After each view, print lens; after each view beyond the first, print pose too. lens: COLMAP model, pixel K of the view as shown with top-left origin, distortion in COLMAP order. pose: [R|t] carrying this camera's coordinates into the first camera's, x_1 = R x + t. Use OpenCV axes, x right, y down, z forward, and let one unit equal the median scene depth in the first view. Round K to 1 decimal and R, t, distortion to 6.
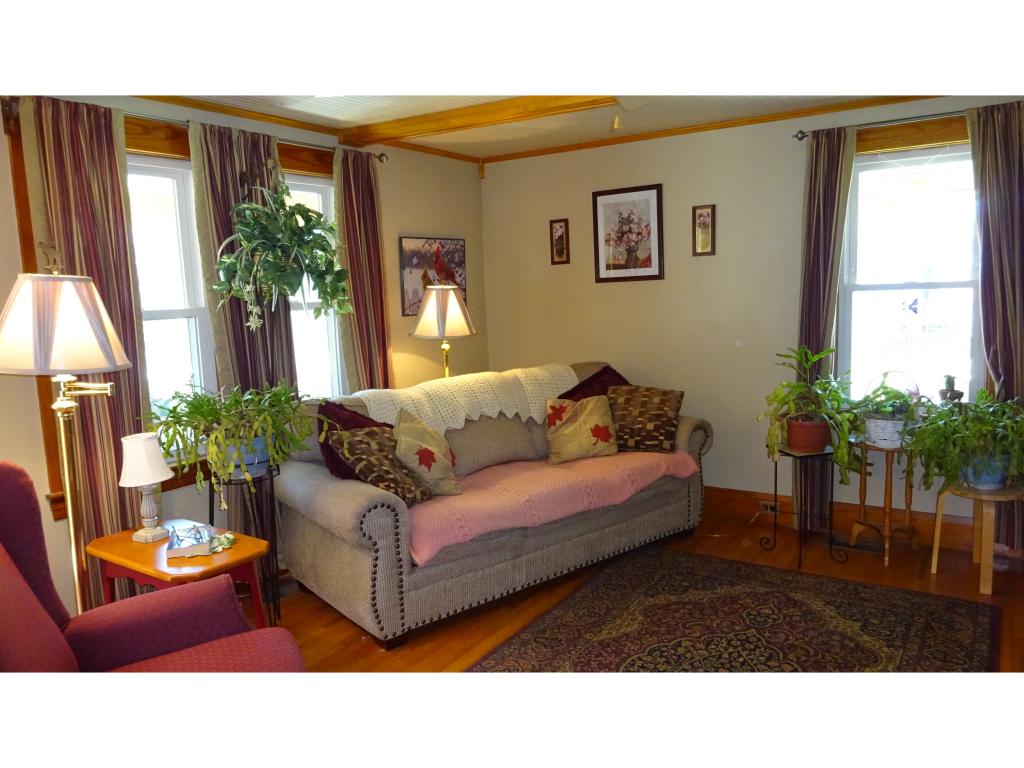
lens RADIAL K [[751.2, 0, 516.3], [0, 751.2, 383.4], [0, 0, 1]] dist [-0.007130, -0.000198]
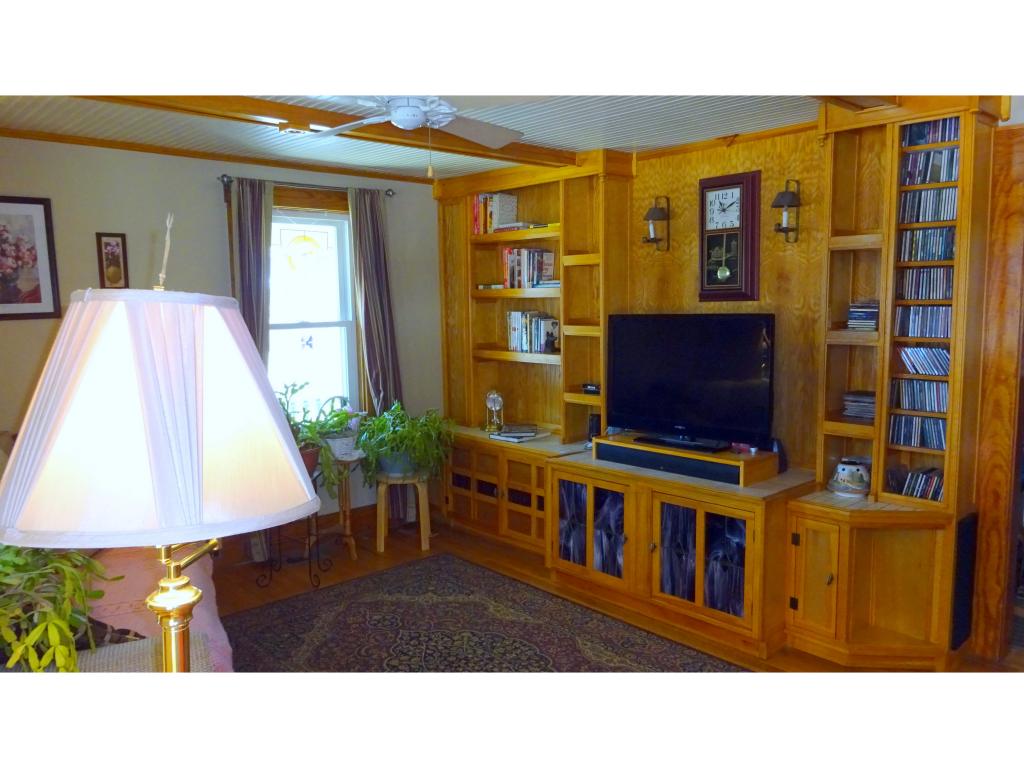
lens RADIAL K [[751.2, 0, 516.6], [0, 751.2, 385.3], [0, 0, 1]] dist [-0.007130, -0.000198]
pose [[0.247026, -0.077313, 0.965920, -0.482807], [0.129948, 0.990451, 0.046043, -0.043114], [-0.960256, 0.114145, 0.254714, 0.354232]]
